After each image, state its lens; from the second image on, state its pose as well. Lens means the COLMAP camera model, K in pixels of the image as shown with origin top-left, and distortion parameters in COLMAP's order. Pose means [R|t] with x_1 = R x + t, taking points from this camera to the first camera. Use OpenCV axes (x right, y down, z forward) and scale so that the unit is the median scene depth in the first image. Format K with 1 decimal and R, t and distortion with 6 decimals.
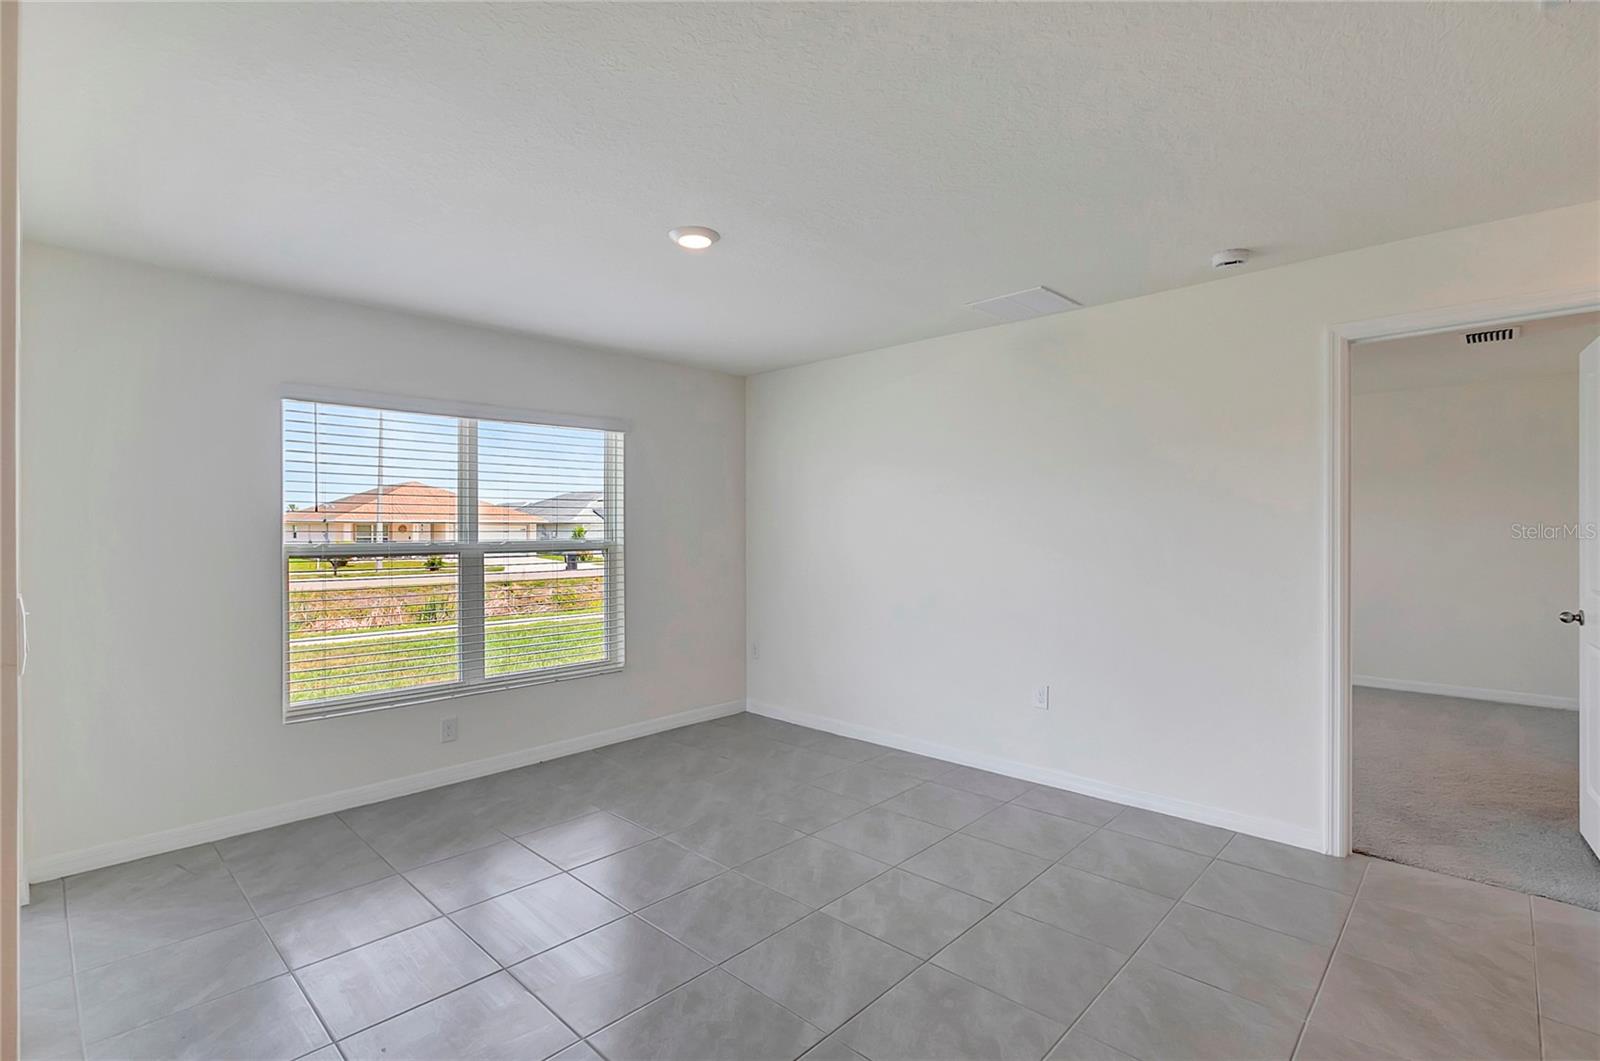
lens RADIAL K [[746.4, 0, 800.0], [0, 746.4, 530.5], [0, 0, 1]] dist [-0.012003, 0.000943]
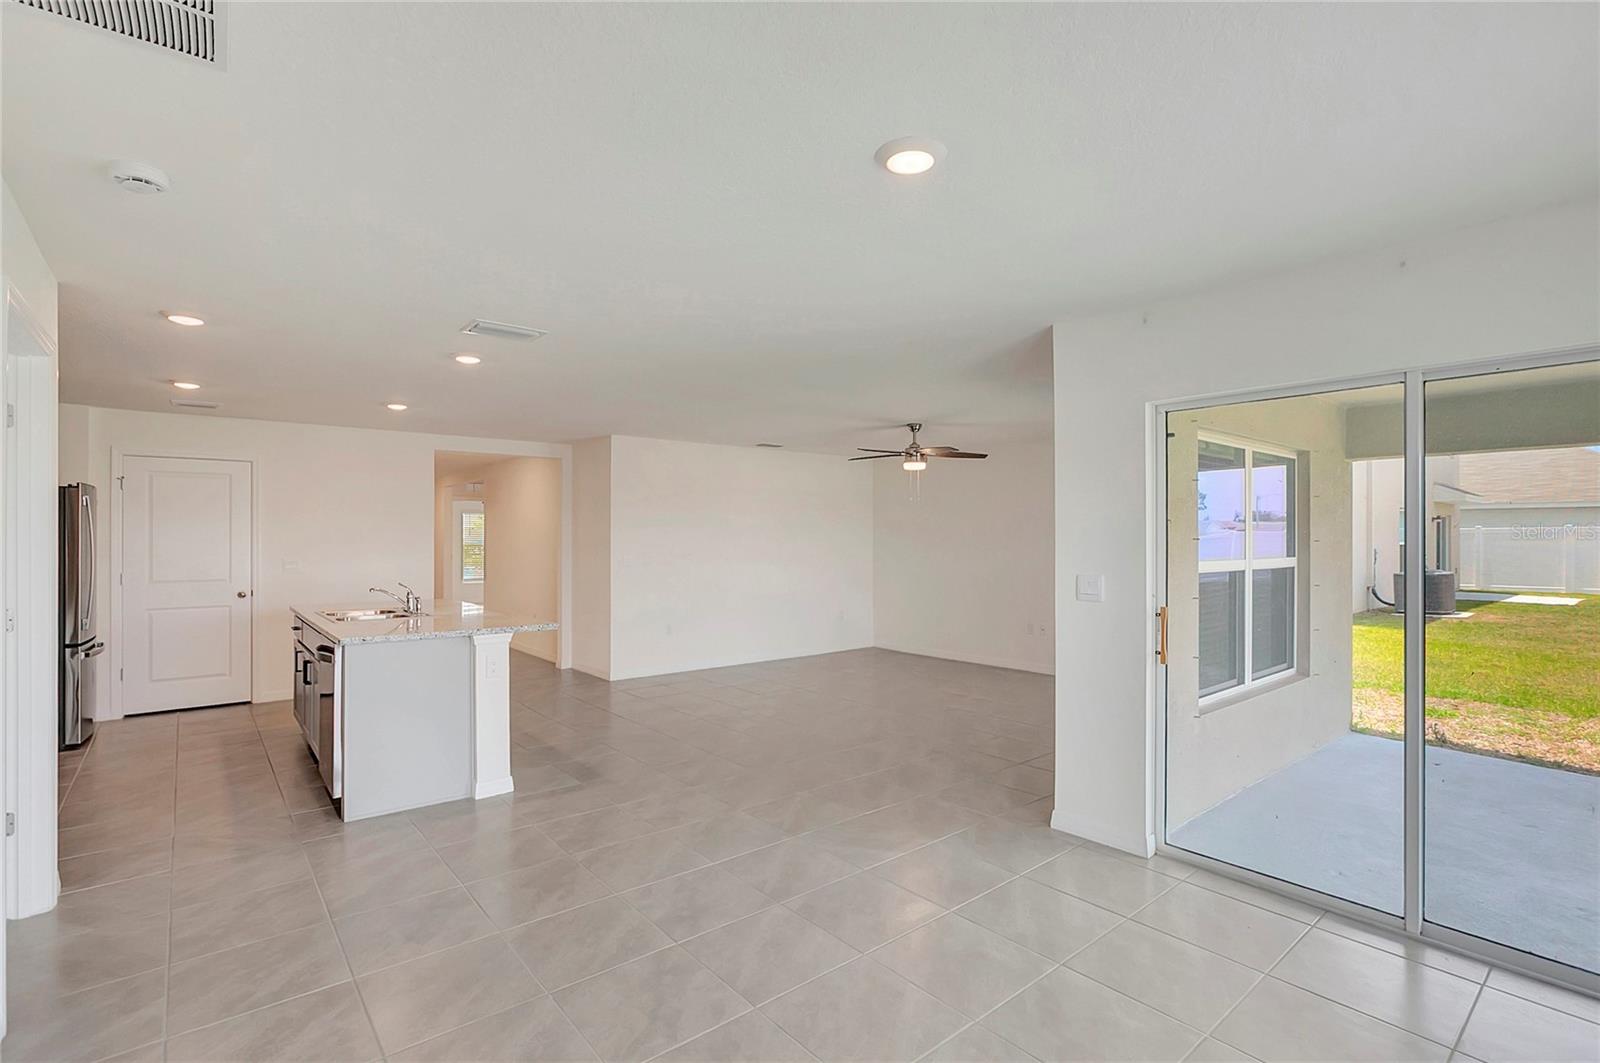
lens RADIAL K [[732.5, 0, 800.0], [0, 732.5, 531.5], [0, 0, 1]] dist [-0.036081, 0.016088]
pose [[-0.992862, 0.005015, 0.119163, -0.083709], [0.005044, 0.999987, -0.000054, -0.024553], [-0.119162, 0.000548, -0.992875, 1.155012]]
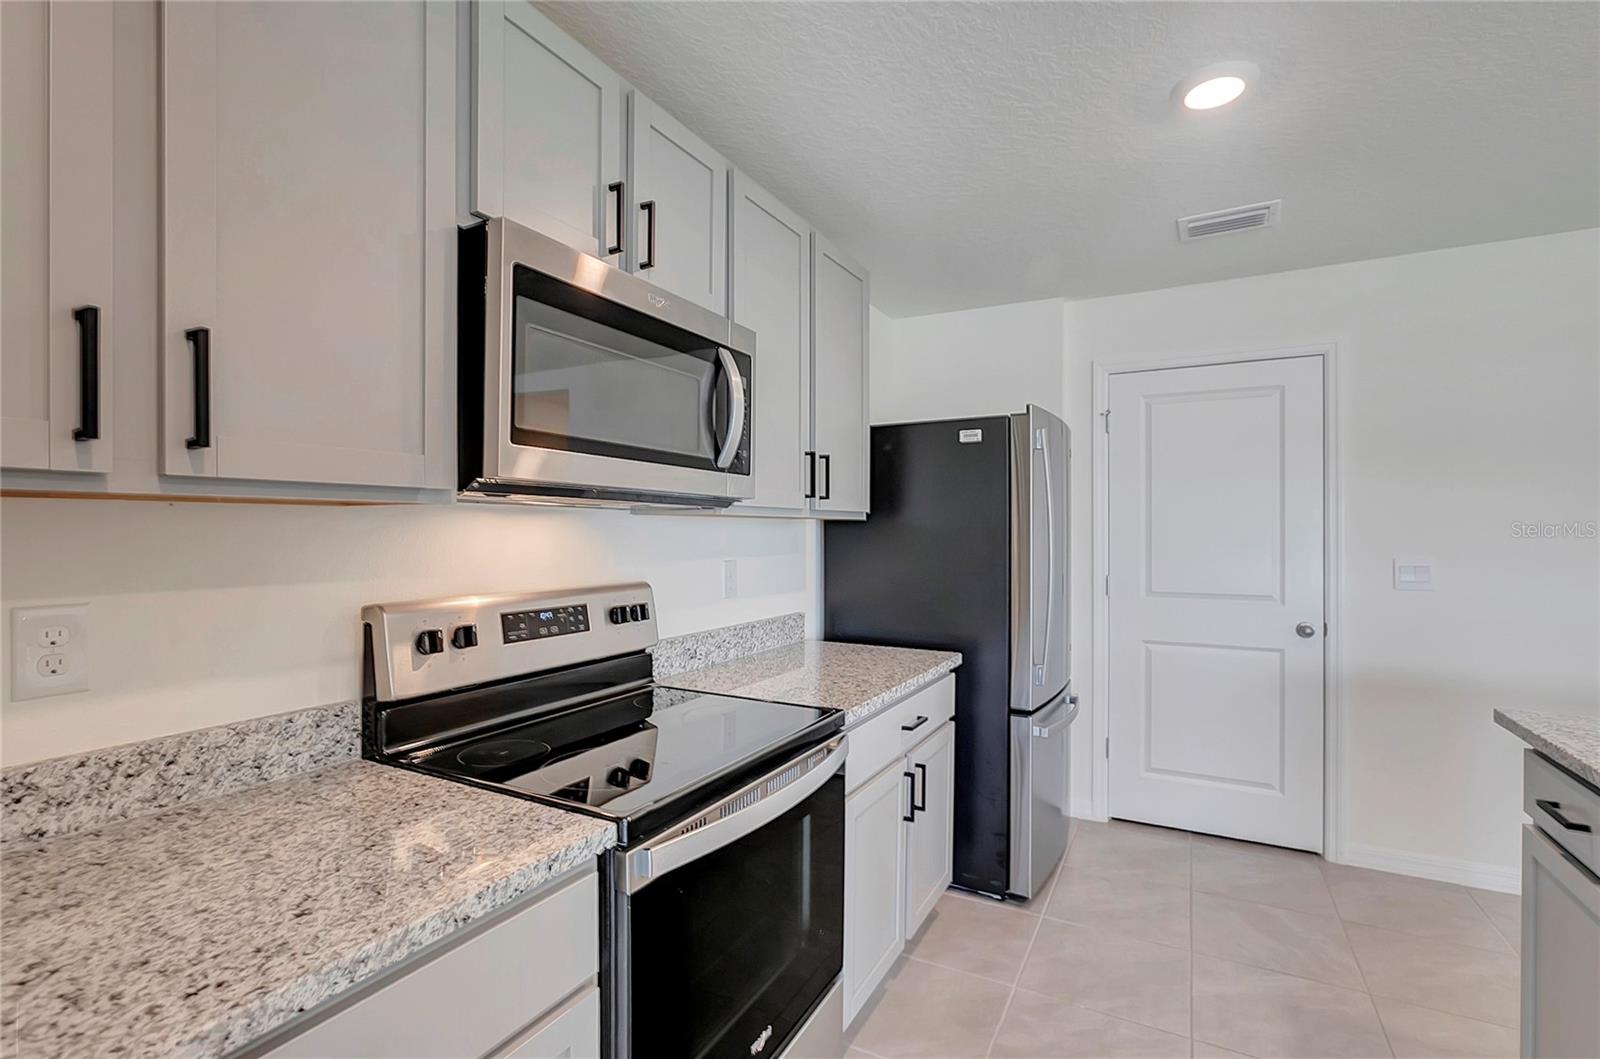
lens RADIAL K [[719.7, 0, 789.7], [0, 719.7, 537.9], [0, 0, 1]] dist [-0.009357, 0.000636]
pose [[-0.240463, -0.005127, 0.970645, 0.674603], [0.004910, 0.999967, 0.006498, -0.000426], [-0.970646, 0.006329, -0.240430, 0.483703]]
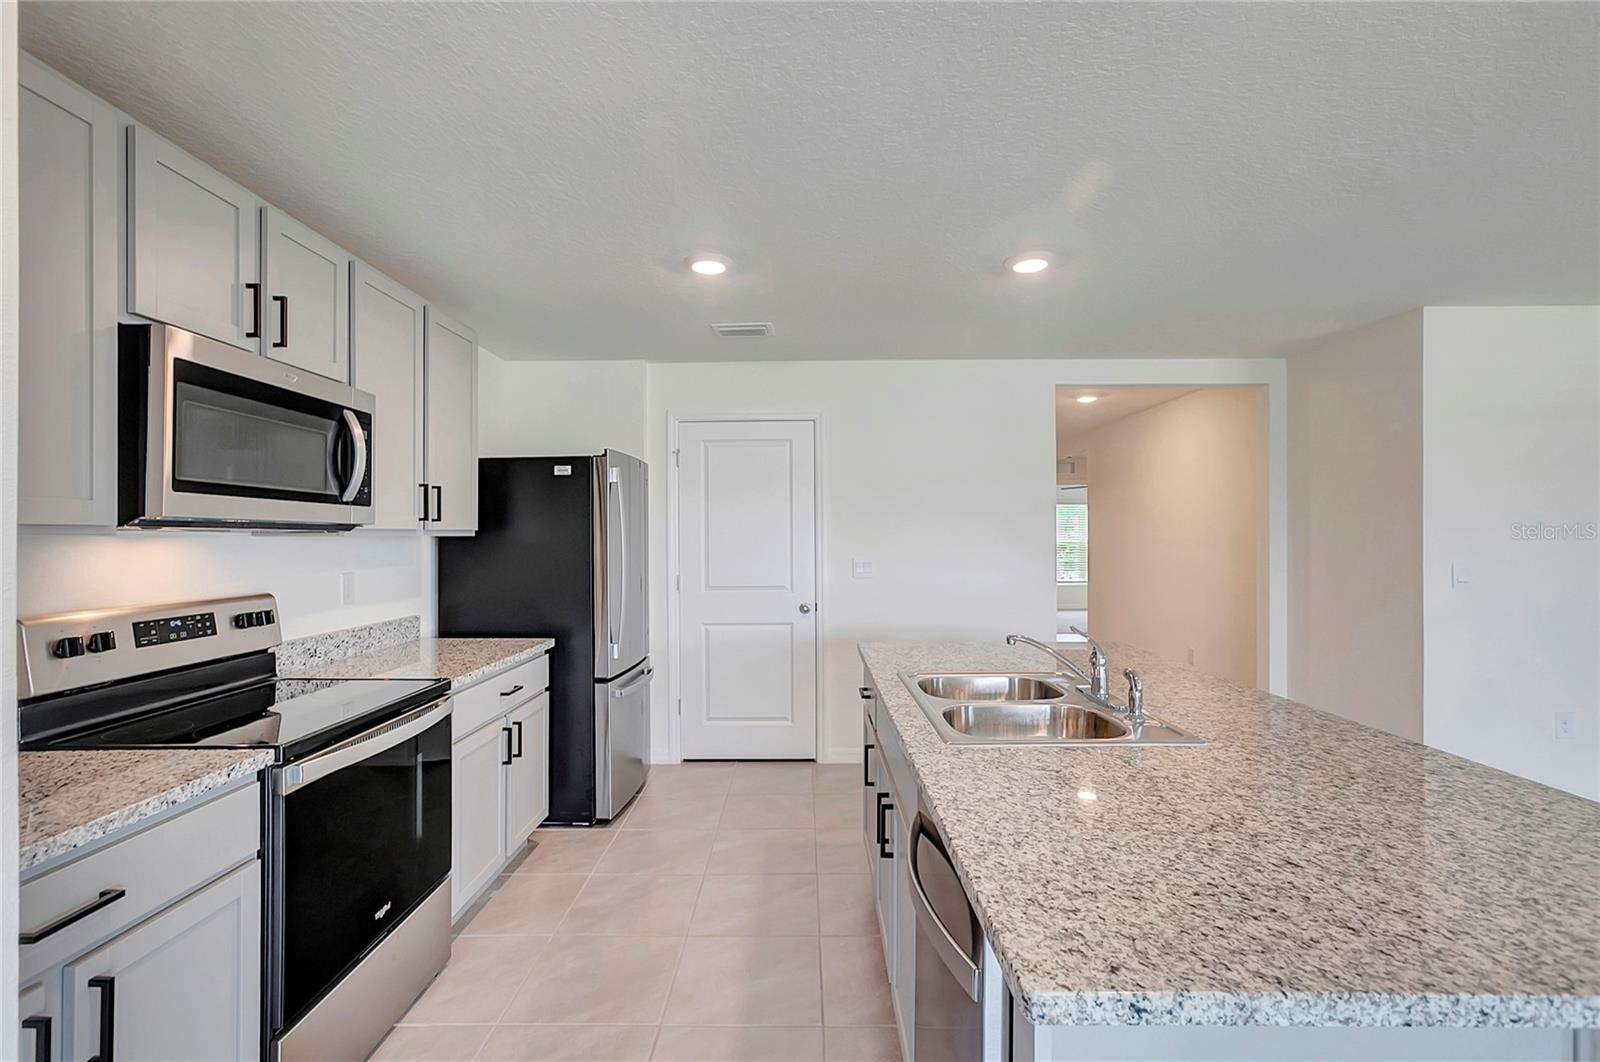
lens RADIAL K [[724.2, 0, 791.1], [0, 724.2, 527.0], [0, 0, 1]] dist [-0.024363, 0.015970]
pose [[-0.667811, 0.015421, 0.744171, 0.462331], [0.012265, 0.999878, -0.009714, -0.009713], [-0.744230, 0.002640, -0.667918, 0.533586]]
